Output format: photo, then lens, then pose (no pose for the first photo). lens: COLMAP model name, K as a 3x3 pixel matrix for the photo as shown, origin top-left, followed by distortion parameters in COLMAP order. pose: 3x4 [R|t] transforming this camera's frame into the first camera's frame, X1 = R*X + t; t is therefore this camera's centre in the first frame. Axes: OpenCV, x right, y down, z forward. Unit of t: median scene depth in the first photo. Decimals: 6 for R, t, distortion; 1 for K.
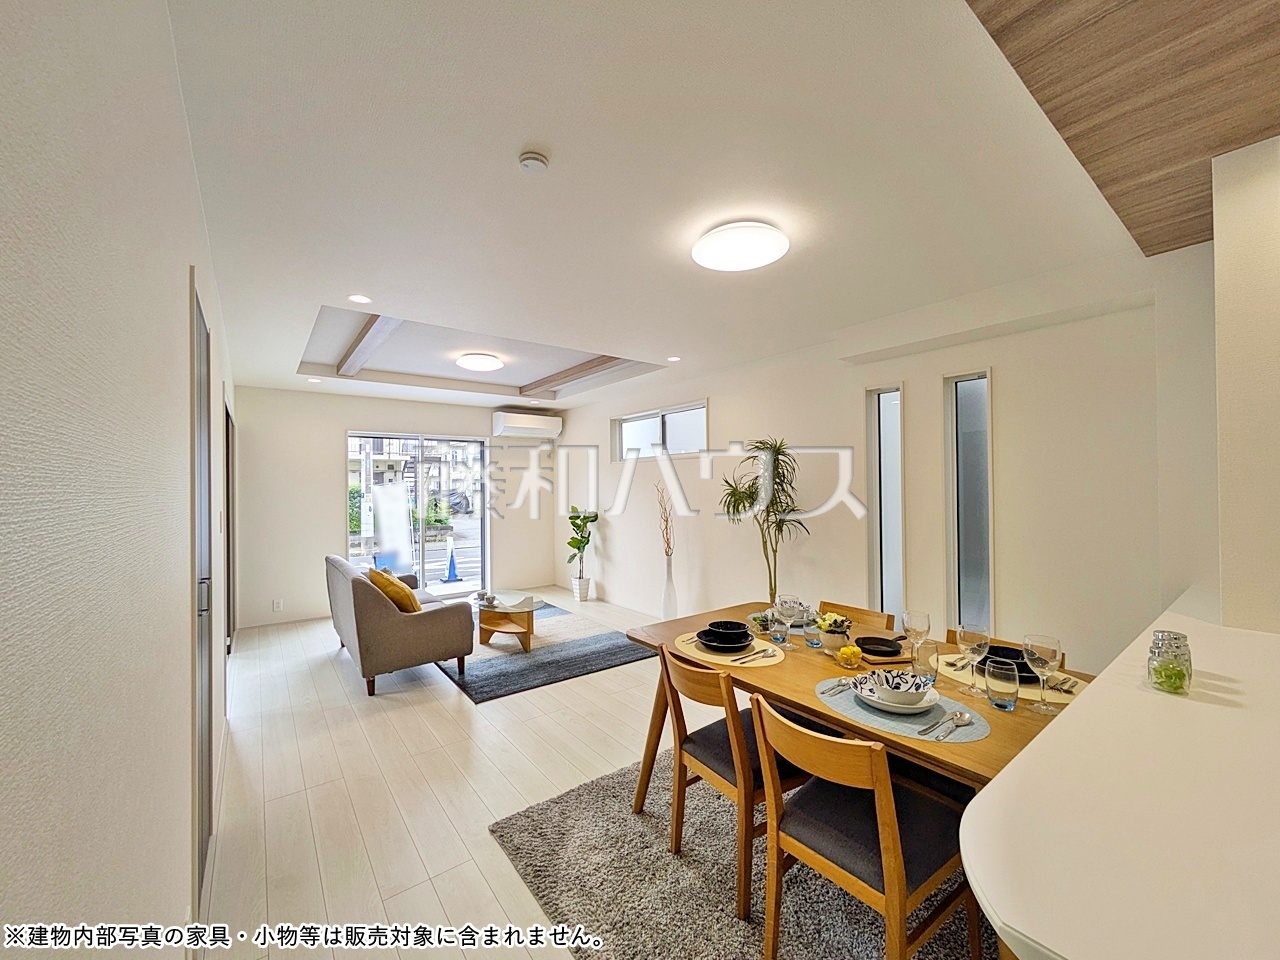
lens RADIAL K [[505.2, 0, 641.0], [0, 505.2, 482.1], [0, 0, 1]] dist [-0.006979, 0.003322]
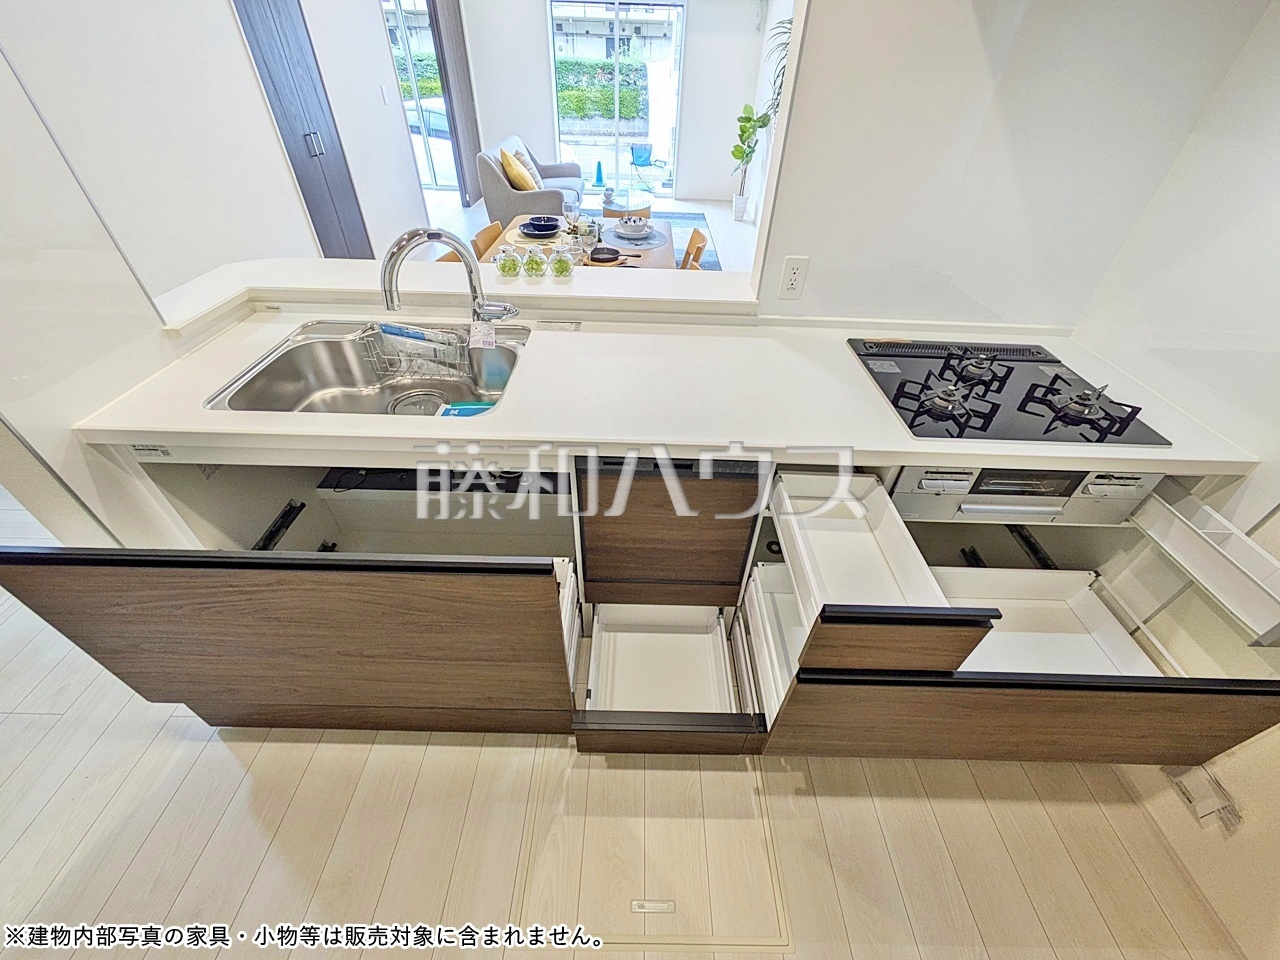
lens RADIAL K [[505.2, 0, 641.0], [0, 505.2, 482.1], [0, 0, 1]] dist [-0.006979, 0.003322]
pose [[0.787938, 0.421726, -0.448665, 0.417150], [-0.033537, 0.756954, 0.652607, -0.023262], [0.614840, -0.499167, 0.610577, -0.004126]]
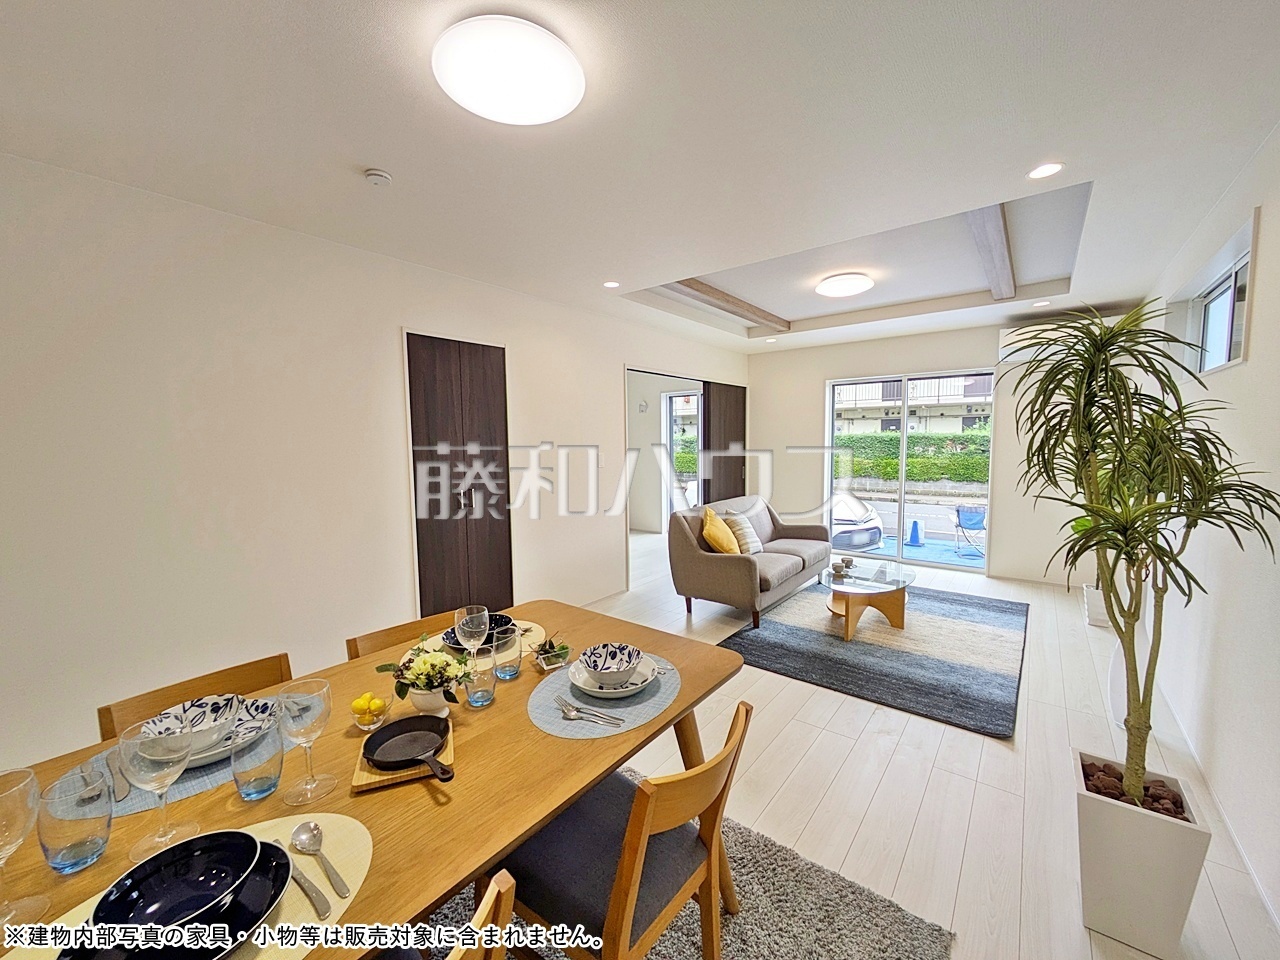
lens RADIAL K [[505.2, 0, 641.0], [0, 505.2, 482.1], [0, 0, 1]] dist [-0.006979, 0.003322]
pose [[0.246981, 0.088976, -0.964927, 0.315450], [0.018065, 0.995180, 0.096390, -0.000223], [0.968852, -0.041238, 0.244183, 0.344163]]
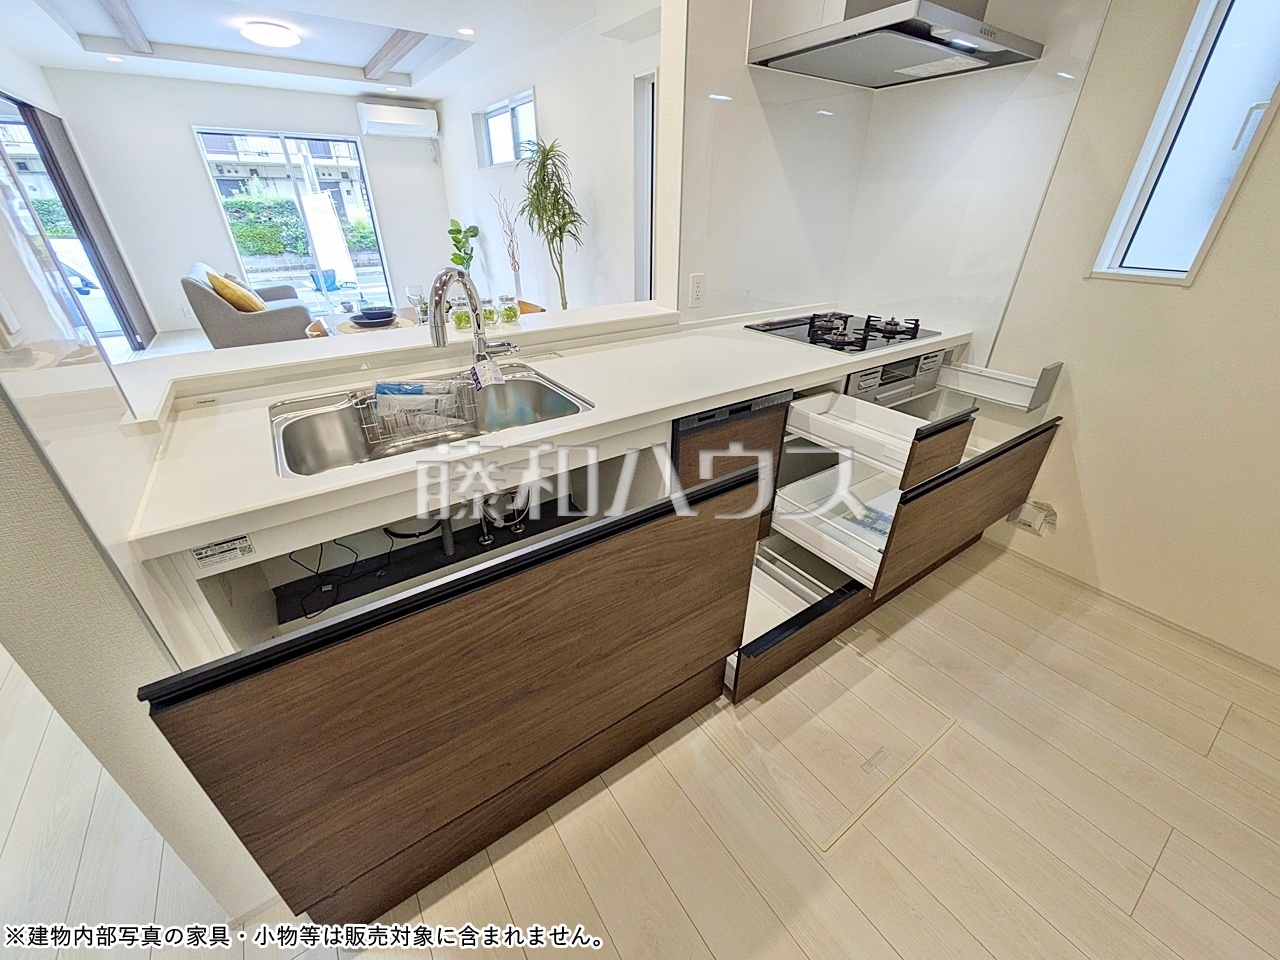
lens RADIAL K [[505.2, 0, 641.0], [0, 505.2, 482.1], [0, 0, 1]] dist [-0.006979, 0.003322]
pose [[0.998669, 0.036310, -0.036634, 0.301338], [-0.013843, 0.872867, 0.487763, 0.009850], [0.049687, -0.486606, 0.872207, -0.106265]]
